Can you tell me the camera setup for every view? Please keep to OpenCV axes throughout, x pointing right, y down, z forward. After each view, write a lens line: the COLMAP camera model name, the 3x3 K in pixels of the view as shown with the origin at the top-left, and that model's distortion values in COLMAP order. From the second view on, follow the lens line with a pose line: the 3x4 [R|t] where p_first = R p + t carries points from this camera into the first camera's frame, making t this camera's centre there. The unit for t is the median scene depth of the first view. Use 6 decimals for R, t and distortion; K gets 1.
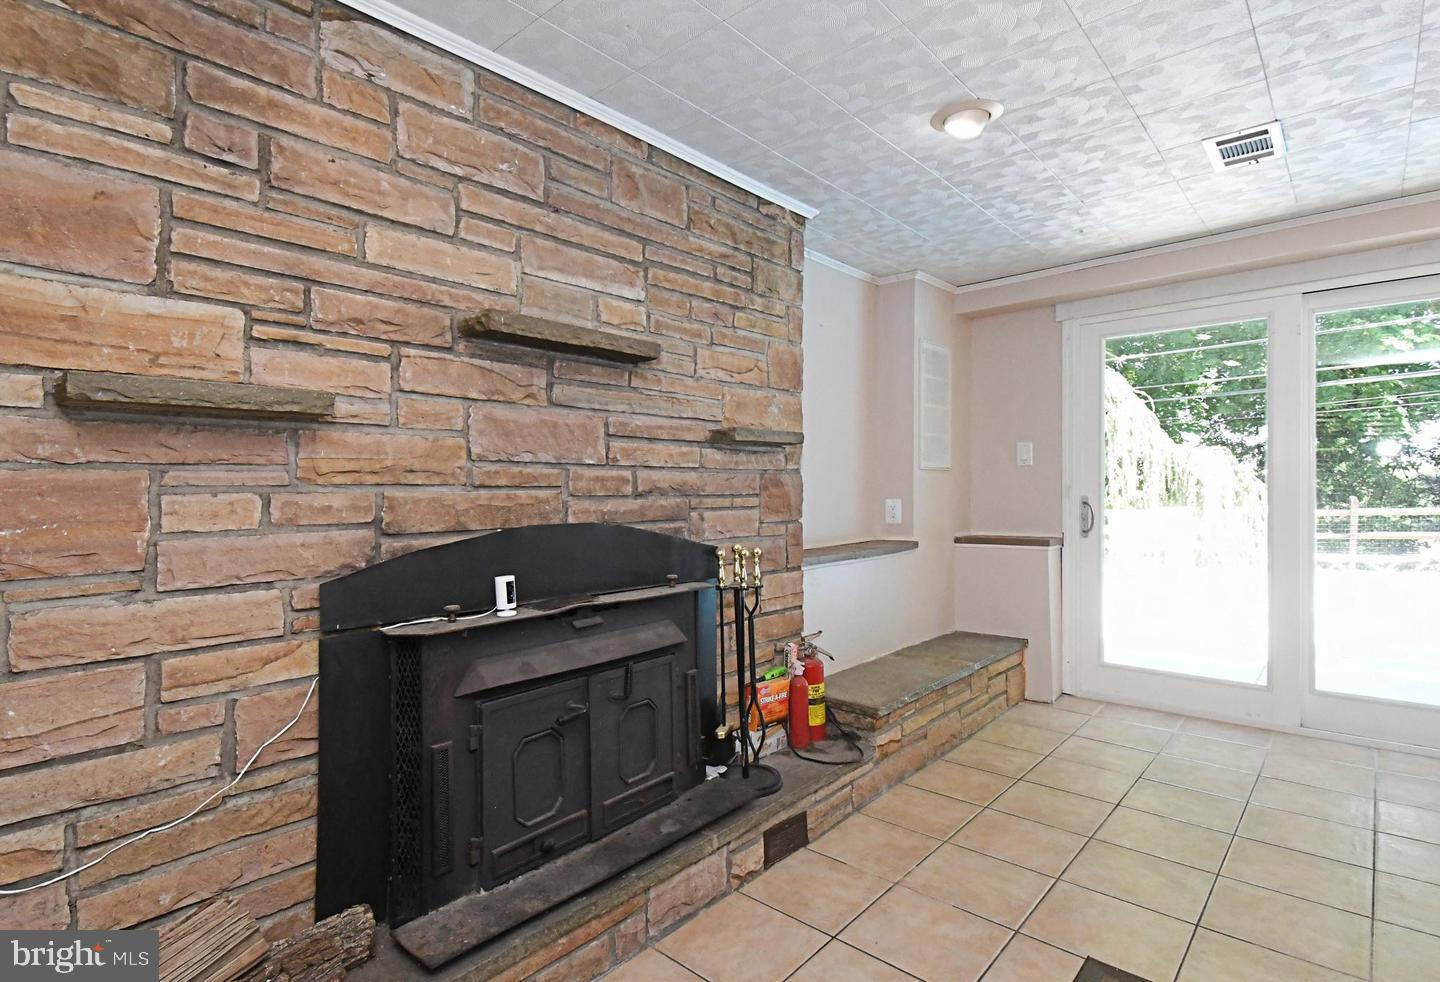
lens RADIAL K [[745.0, 0, 719.6], [0, 745.0, 477.5], [0, 0, 1]] dist [0.040607, -0.022982]
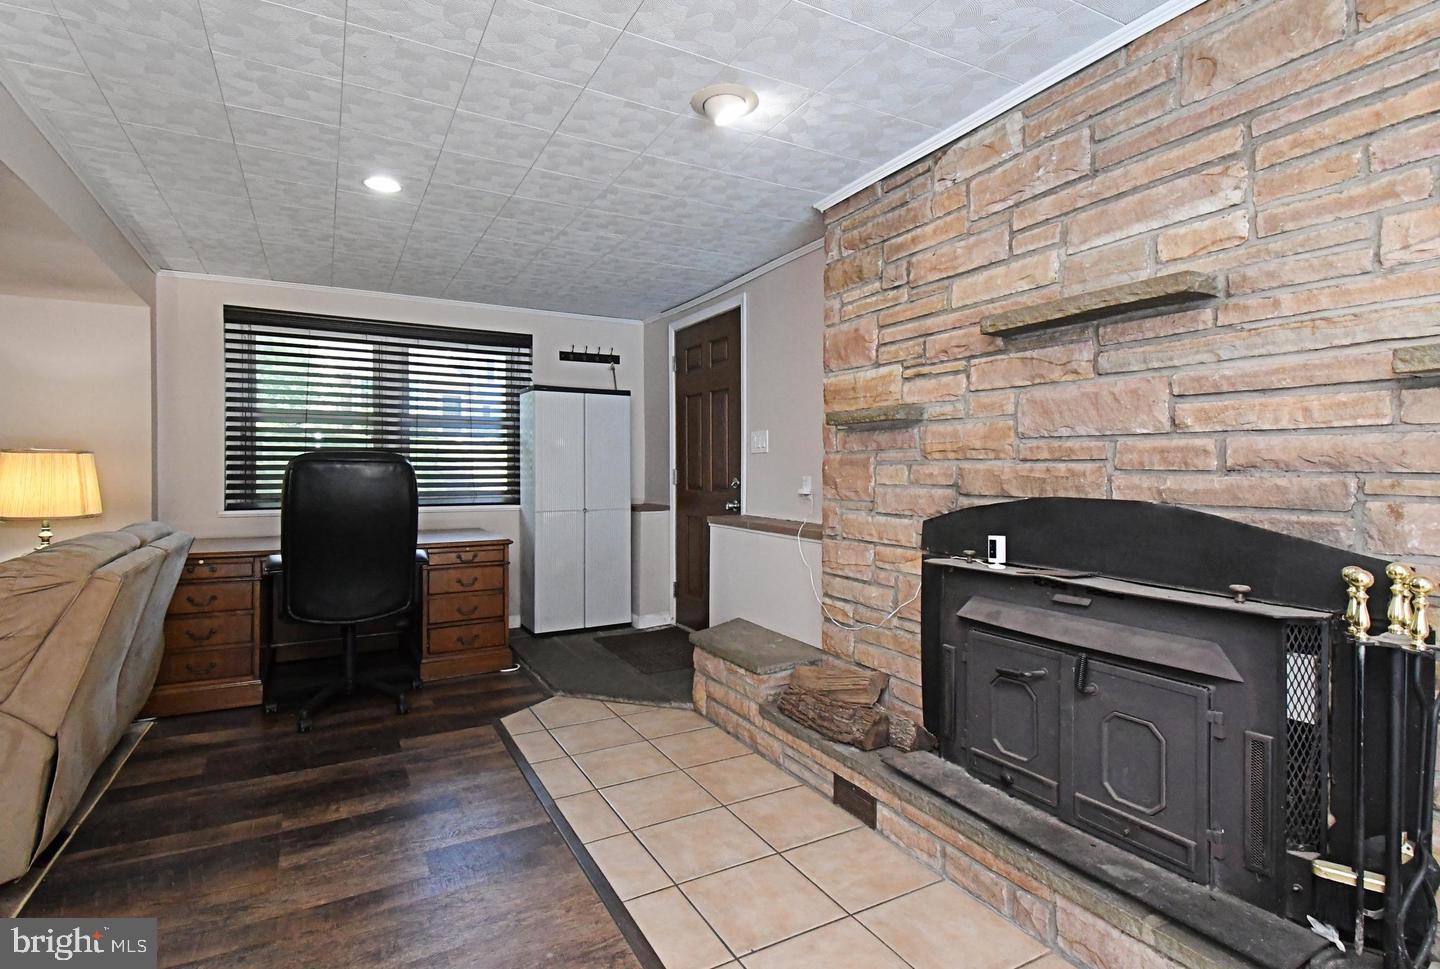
lens RADIAL K [[707.3, 0, 722.2], [0, 707.3, 478.5], [0, 0, 1]] dist [0.013436, -0.000694]
pose [[-0.350825, 0.011907, -0.936365, 0.856794], [0.003589, 0.999929, 0.011371, 0.025571], [0.936434, 0.000629, -0.350843, 0.914693]]
